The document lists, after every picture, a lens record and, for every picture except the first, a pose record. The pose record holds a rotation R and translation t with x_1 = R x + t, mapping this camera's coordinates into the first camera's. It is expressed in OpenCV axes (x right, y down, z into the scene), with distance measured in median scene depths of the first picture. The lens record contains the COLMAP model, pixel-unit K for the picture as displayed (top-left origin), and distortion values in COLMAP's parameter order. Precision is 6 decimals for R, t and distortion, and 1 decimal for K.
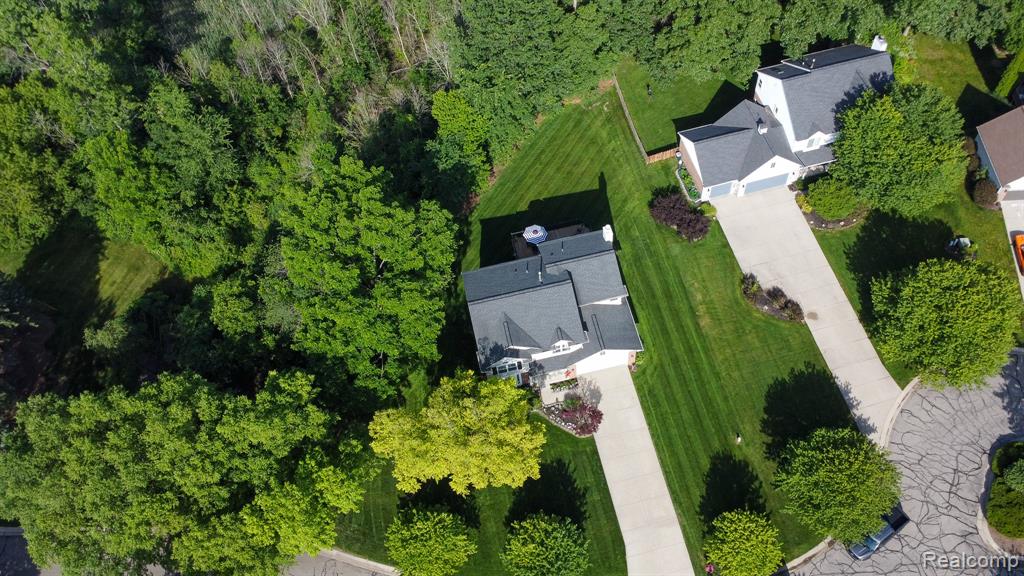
lens RADIAL K [[748.2, 0, 512.0], [0, 748.2, 288.0], [0, 0, 1]] dist [-0.031463, -0.000873]
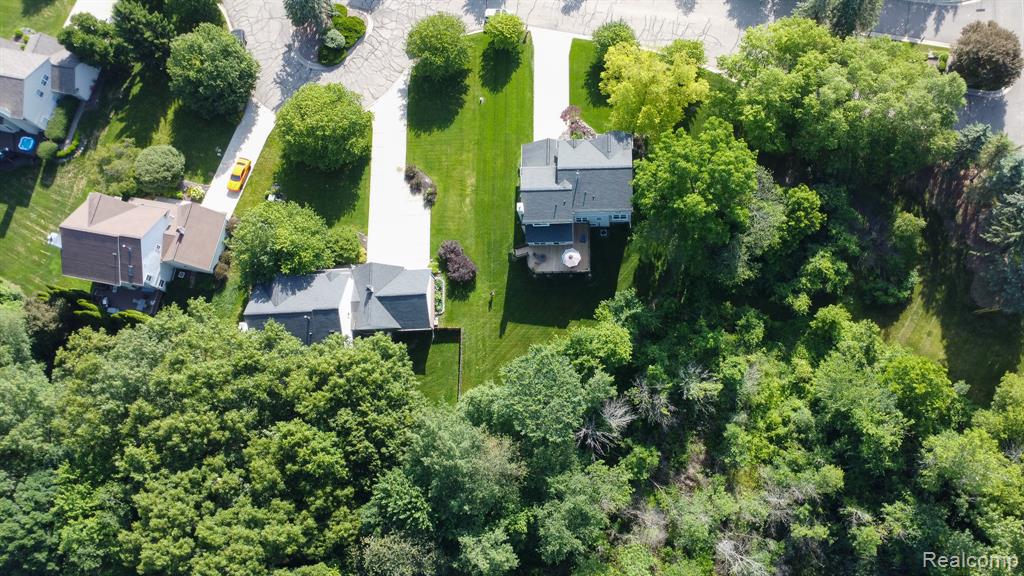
lens RADIAL K [[748.2, 0, 512.0], [0, 748.2, 288.0], [0, 0, 1]] dist [-0.031463, -0.000873]
pose [[-0.958605, -0.191570, 0.210659, -0.159018], [0.282685, -0.729011, 0.623404, -0.976706], [0.034147, 0.657148, 0.752987, 0.061549]]
